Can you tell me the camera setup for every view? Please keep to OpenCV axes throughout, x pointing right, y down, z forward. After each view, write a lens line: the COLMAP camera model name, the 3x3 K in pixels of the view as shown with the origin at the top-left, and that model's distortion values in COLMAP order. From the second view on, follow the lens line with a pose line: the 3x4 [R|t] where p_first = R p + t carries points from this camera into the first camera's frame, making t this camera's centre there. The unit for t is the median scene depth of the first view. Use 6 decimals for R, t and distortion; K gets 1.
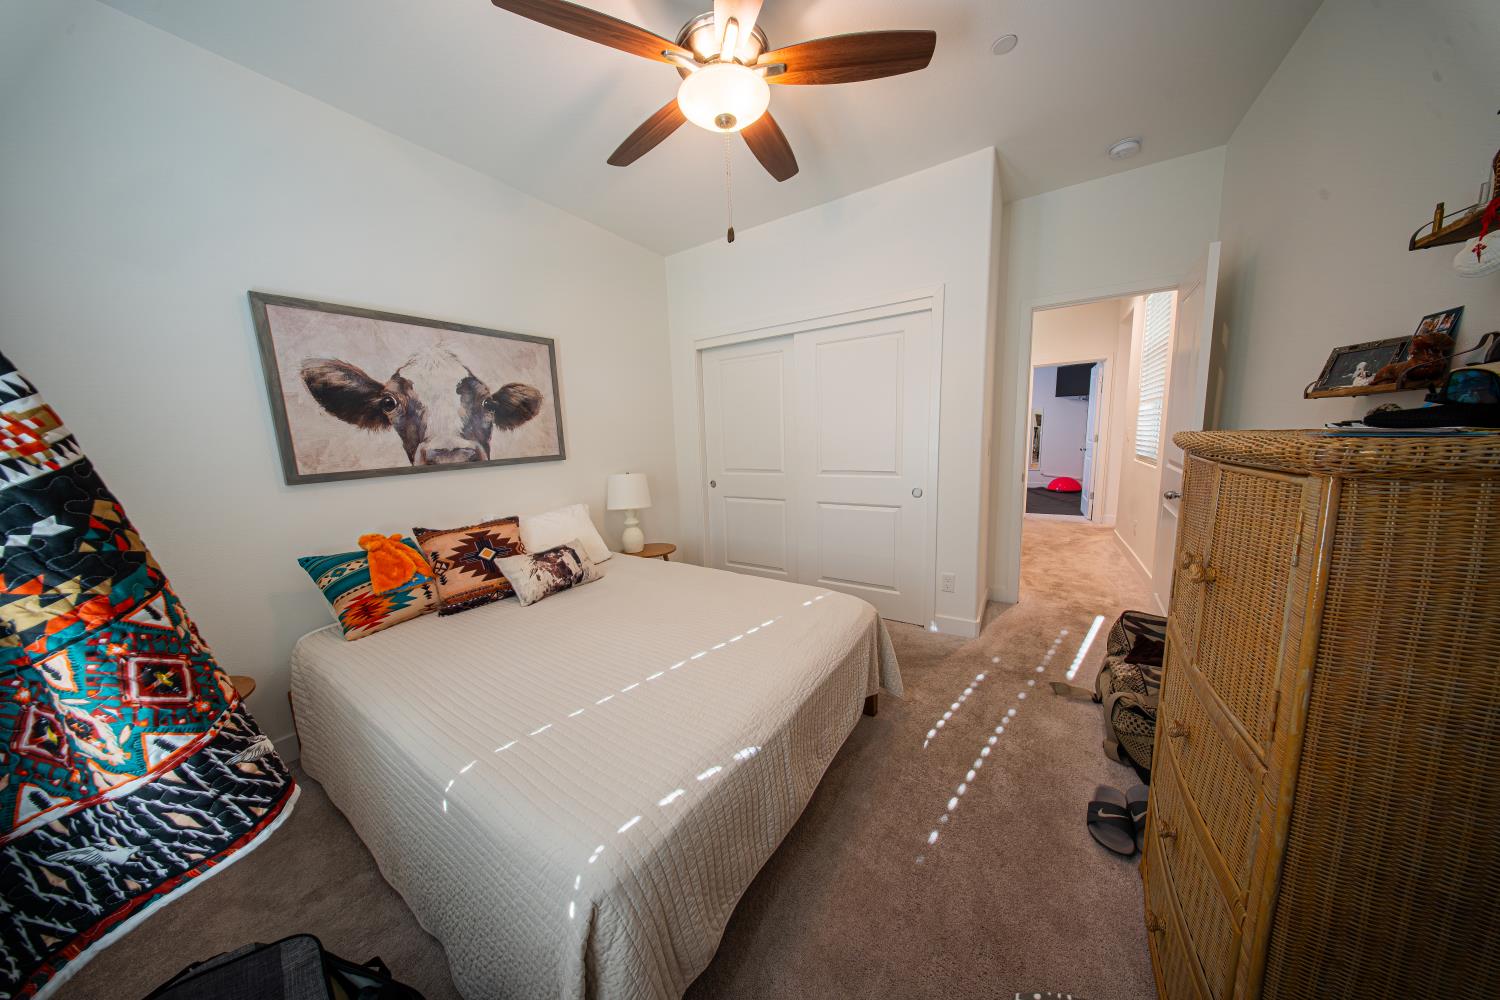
lens RADIAL K [[438.8, 0, 750.8], [0, 438.8, 499.0], [0, 0, 1]] dist [0.001113, -0.000223]
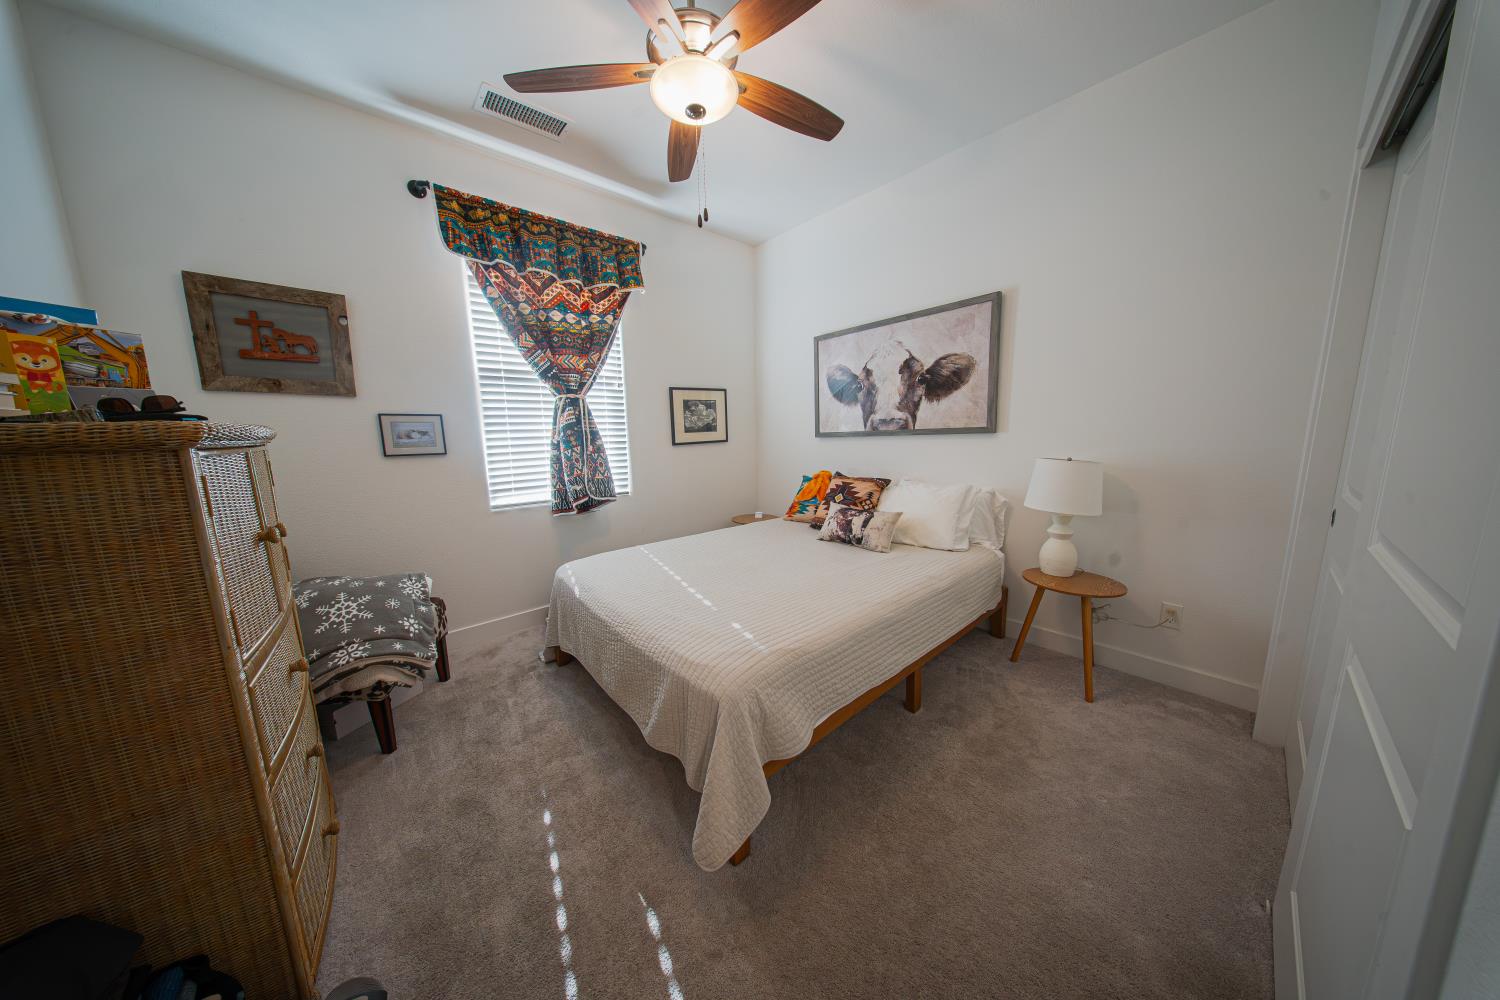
lens RADIAL K [[438.8, 0, 755.9], [0, 438.8, 499.6], [0, 0, 1]] dist [0.001113, -0.000223]
pose [[-0.261671, 0.193531, -0.945555, 0.674288], [-0.105271, 0.968122, 0.227282, -0.136798], [0.959399, 0.159013, -0.232956, 0.963452]]
